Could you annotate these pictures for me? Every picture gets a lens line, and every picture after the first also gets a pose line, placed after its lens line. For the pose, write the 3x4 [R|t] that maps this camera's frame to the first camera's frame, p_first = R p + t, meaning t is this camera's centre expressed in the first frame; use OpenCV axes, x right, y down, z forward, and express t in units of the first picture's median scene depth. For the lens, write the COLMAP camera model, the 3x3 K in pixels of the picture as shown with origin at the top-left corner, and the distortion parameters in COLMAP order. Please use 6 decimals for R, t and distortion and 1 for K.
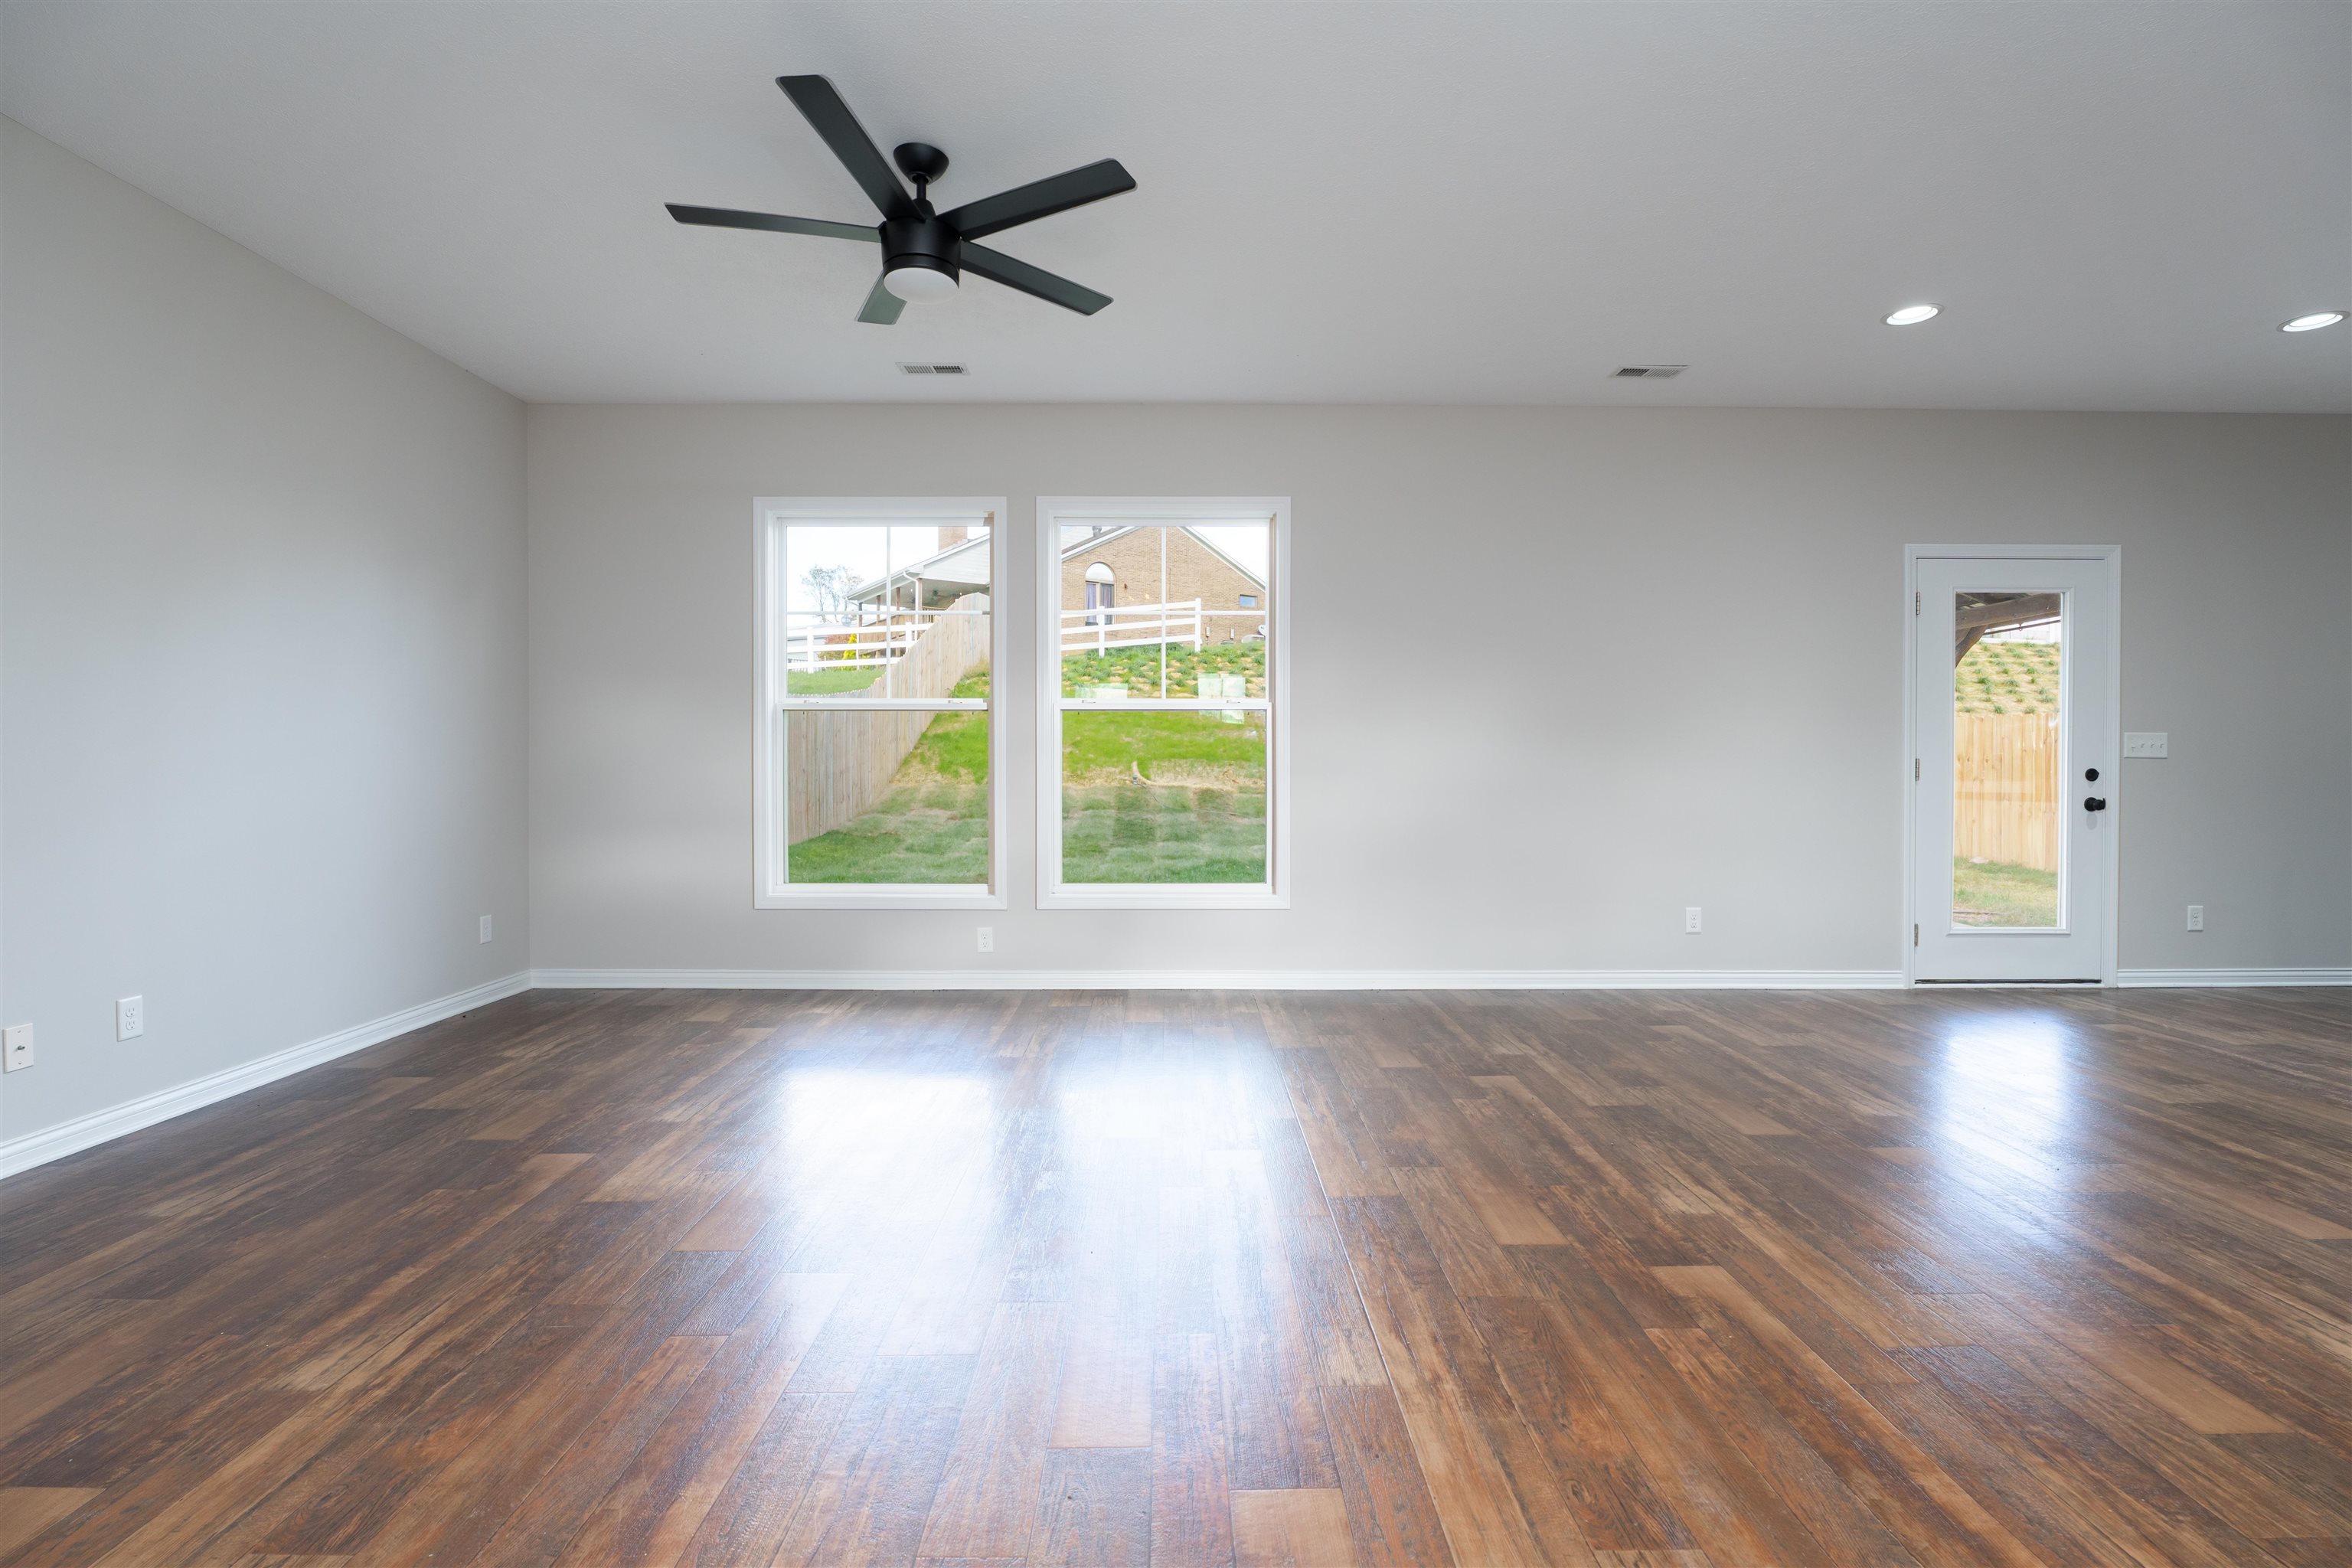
lens RADIAL K [[1075.4, 0, 1183.3], [0, 1075.4, 792.0], [0, 0, 1]] dist [-0.002774, -0.001394]
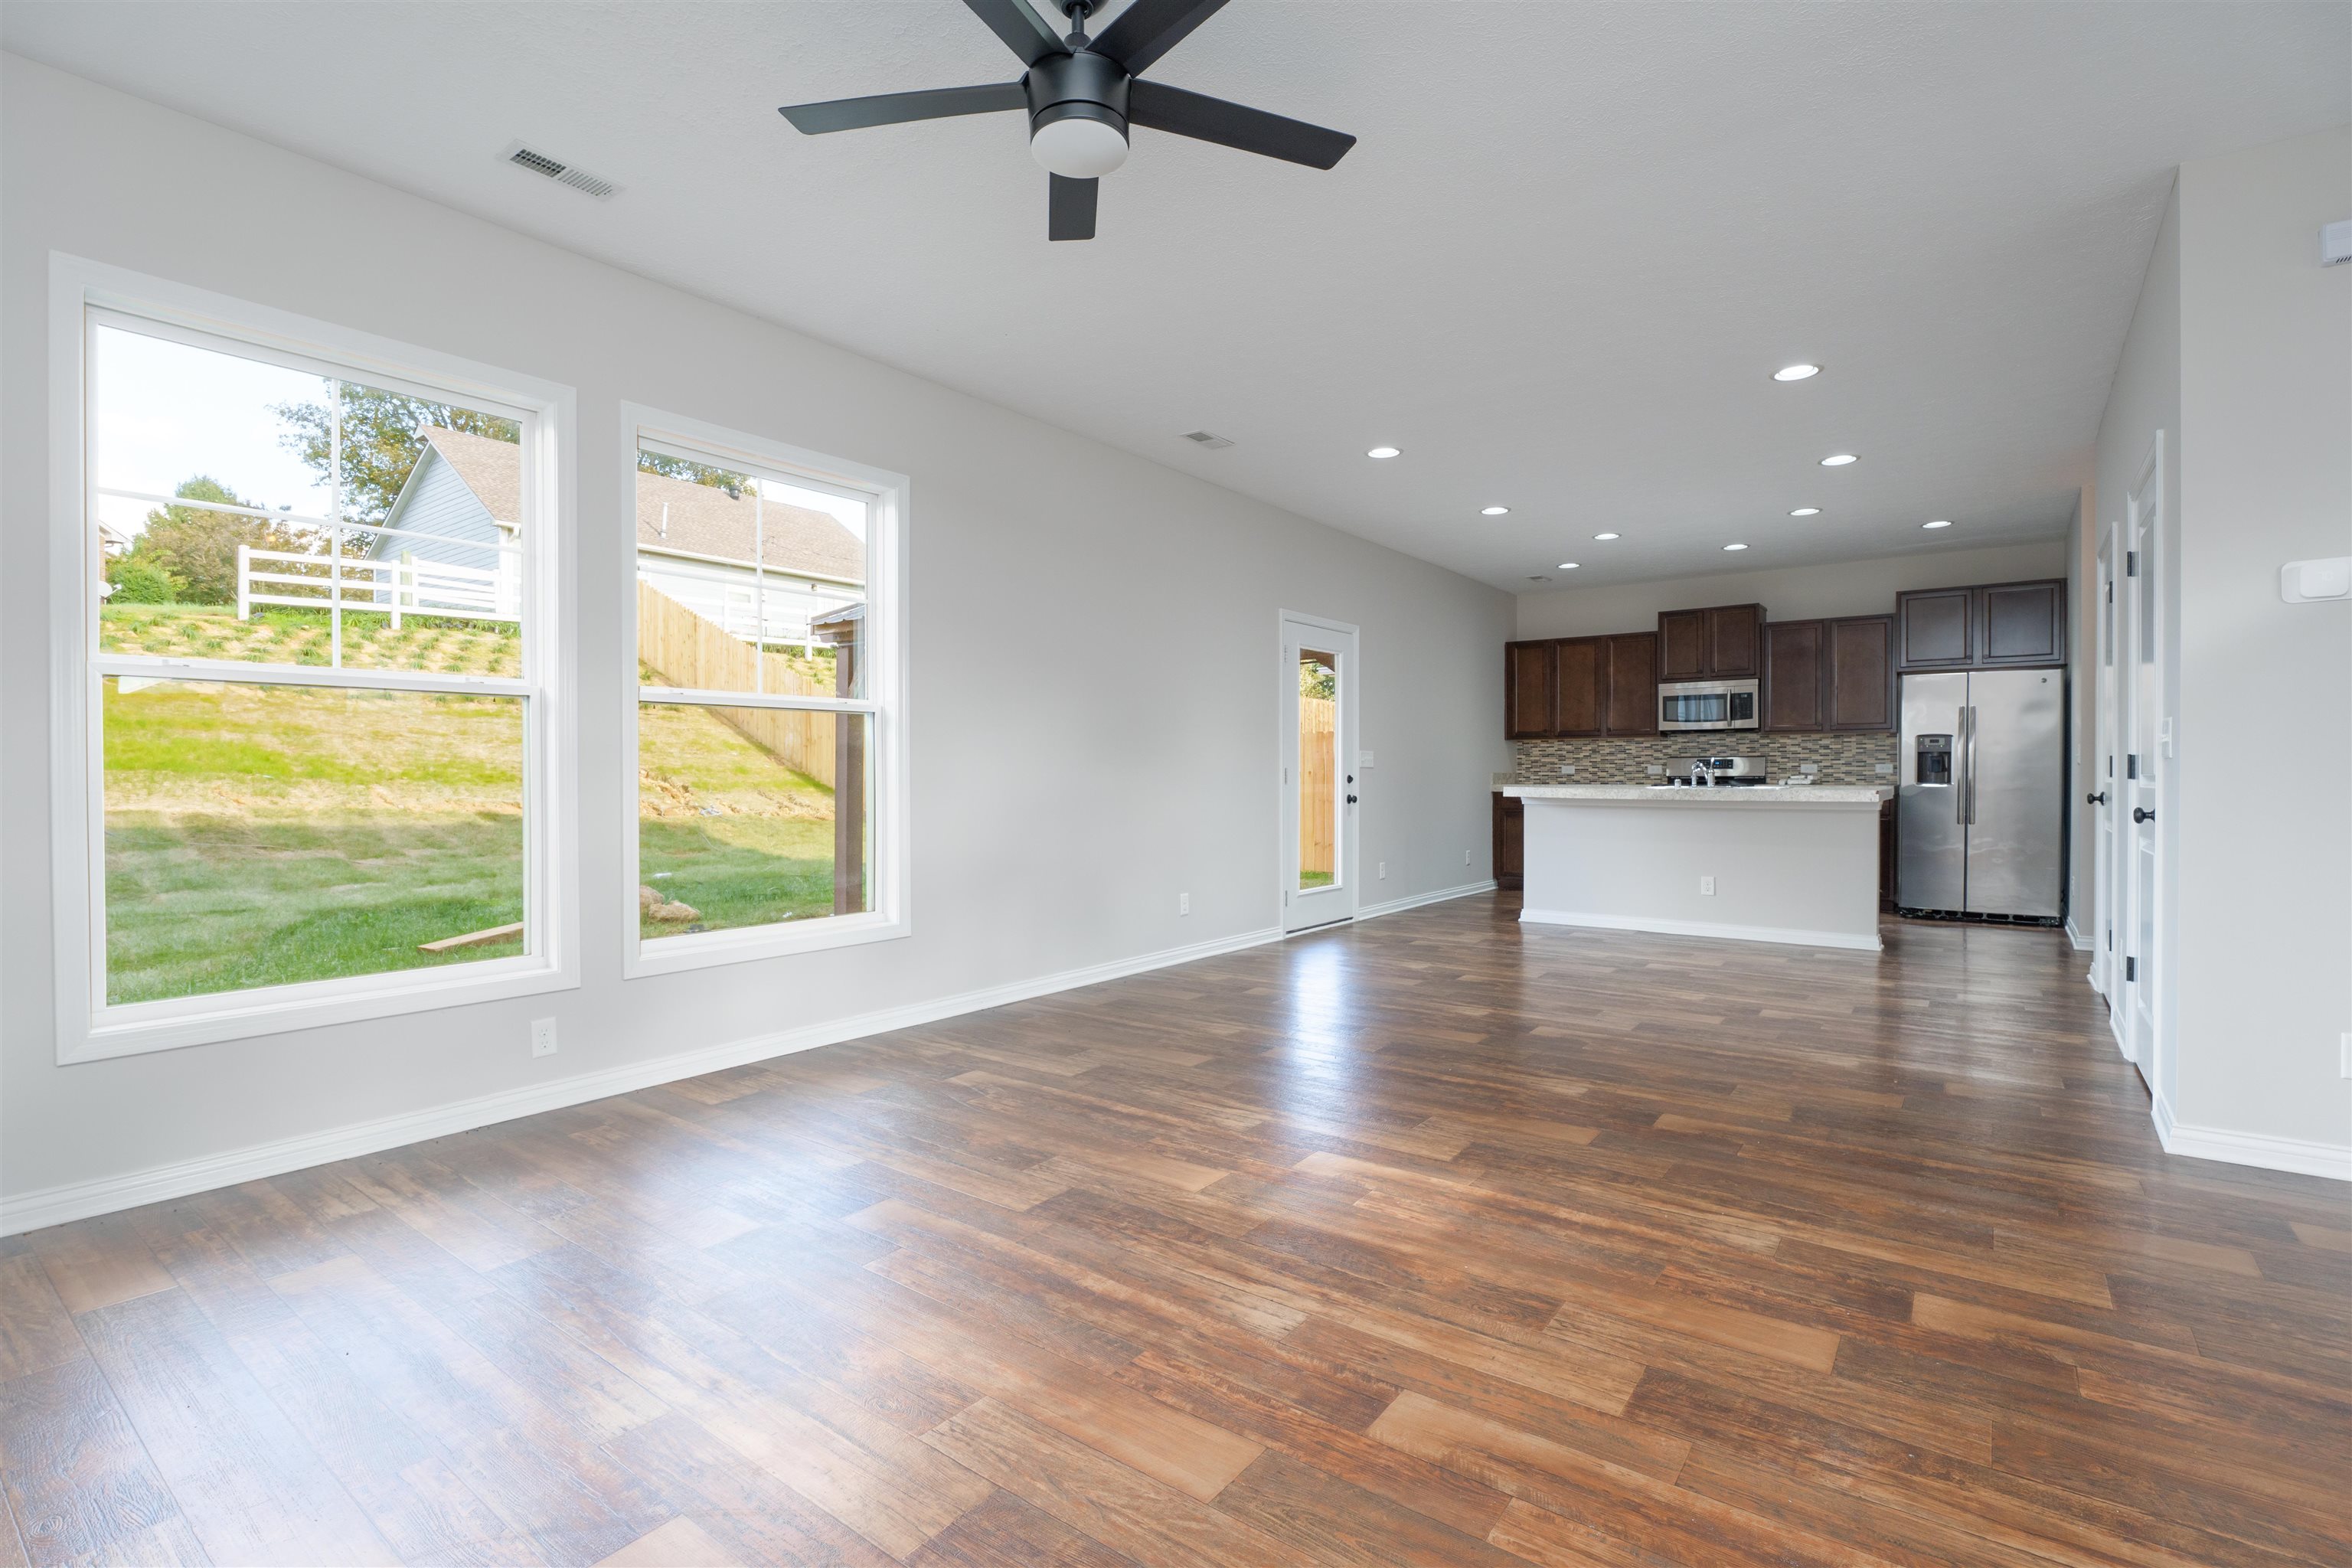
lens RADIAL K [[1079.7, 0, 1176.0], [0, 1079.7, 784.0], [0, 0, 1]] dist [-0.002431, -0.000548]
pose [[0.631474, -0.015414, 0.775243, -1.042003], [0.026763, 0.999640, -0.001924, -0.029149], [-0.774935, 0.021963, 0.631660, 0.556309]]
